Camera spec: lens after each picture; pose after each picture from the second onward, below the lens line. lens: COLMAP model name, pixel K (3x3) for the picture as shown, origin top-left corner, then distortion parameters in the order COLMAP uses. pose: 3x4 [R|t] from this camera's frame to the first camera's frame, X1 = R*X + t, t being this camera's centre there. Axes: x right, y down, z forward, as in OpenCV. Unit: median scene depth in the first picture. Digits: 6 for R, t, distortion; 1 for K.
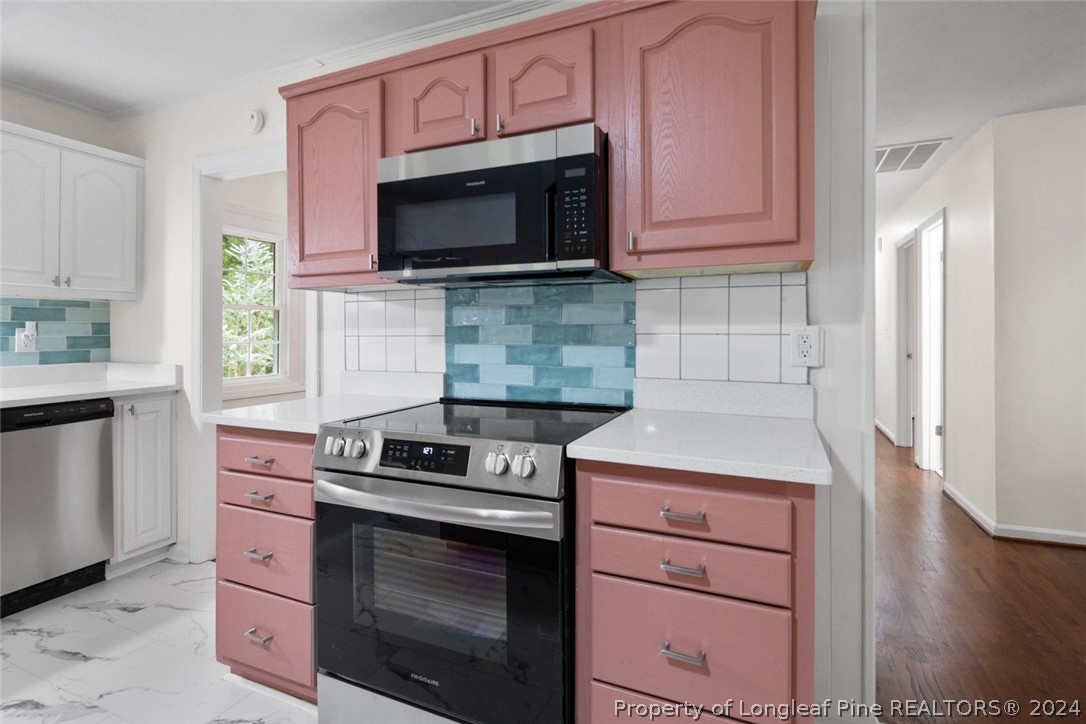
lens RADIAL K [[533.4, 0, 539.0], [0, 533.4, 333.7], [0, 0, 1]] dist [0.005891, -0.000645]
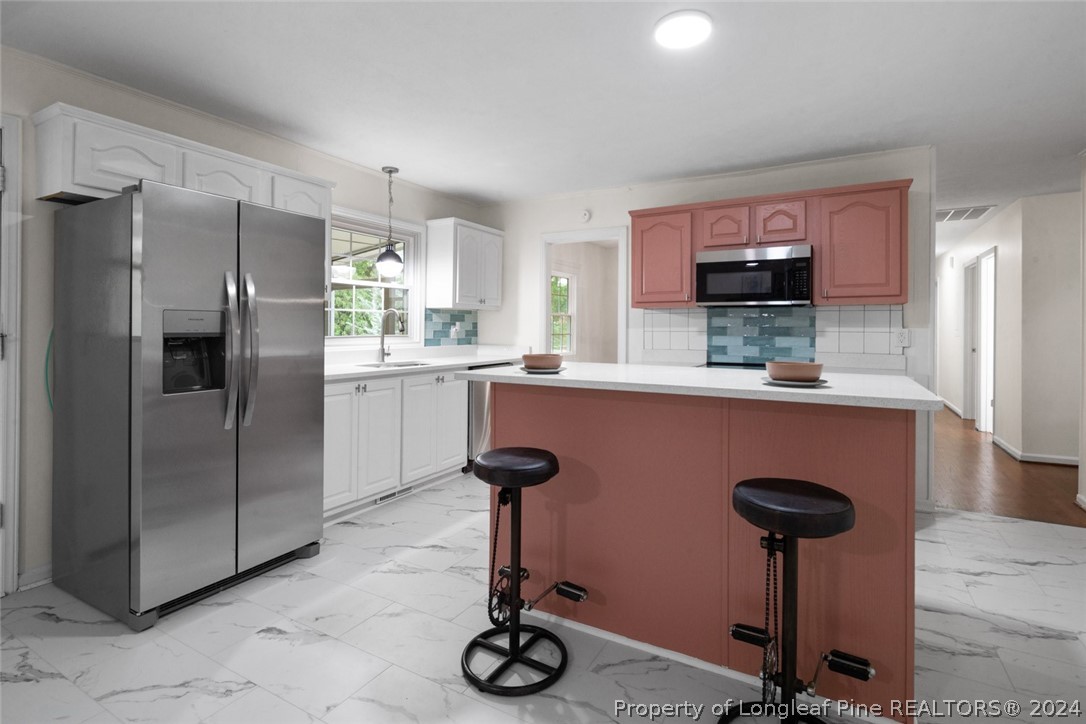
lens RADIAL K [[533.4, 0, 539.6], [0, 533.4, 328.0], [0, 0, 1]] dist [0.005891, -0.000645]
pose [[0.994857, 0.008372, -0.100946, -0.612501], [-0.008728, 0.999957, -0.003090, 0.002185], [0.100916, 0.003955, 0.994887, -1.079664]]
